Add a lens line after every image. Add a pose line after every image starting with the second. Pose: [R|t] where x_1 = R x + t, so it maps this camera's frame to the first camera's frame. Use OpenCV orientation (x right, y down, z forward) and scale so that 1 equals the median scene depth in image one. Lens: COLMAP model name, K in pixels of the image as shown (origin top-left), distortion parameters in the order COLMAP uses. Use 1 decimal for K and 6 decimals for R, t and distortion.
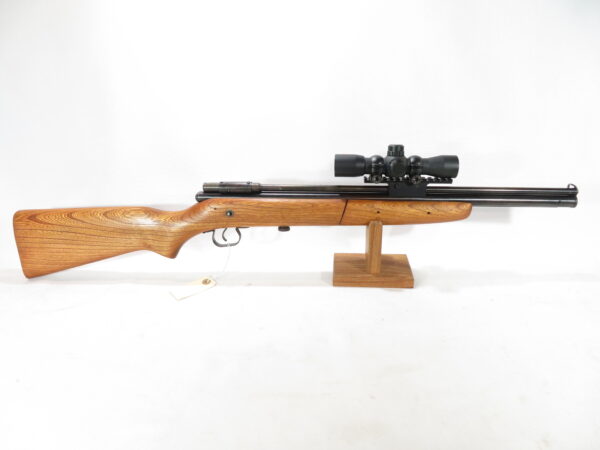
lens RADIAL K [[465.7, 0, 296.5], [0, 465.7, 226.0], [0, 0, 1]] dist [0.003764, 0.000632]
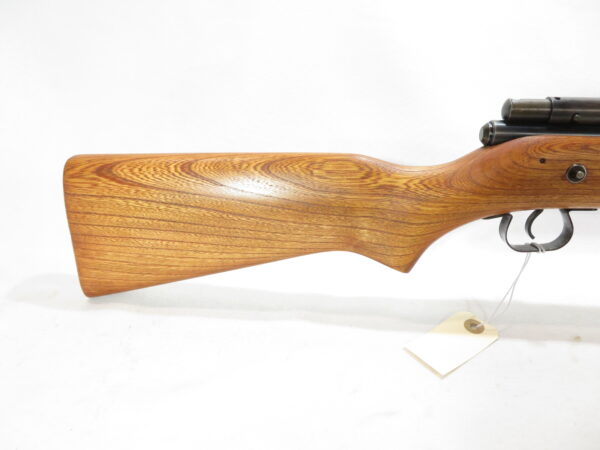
lens RADIAL K [[465.7, 0, 305.0], [0, 465.7, 226.3], [0, 0, 1]] dist [0.003764, 0.000632]
pose [[0.998149, 0.039780, -0.046002, -0.353598], [-0.038708, 0.998963, 0.023976, 0.018439], [0.046908, -0.022151, 0.998654, 0.561280]]
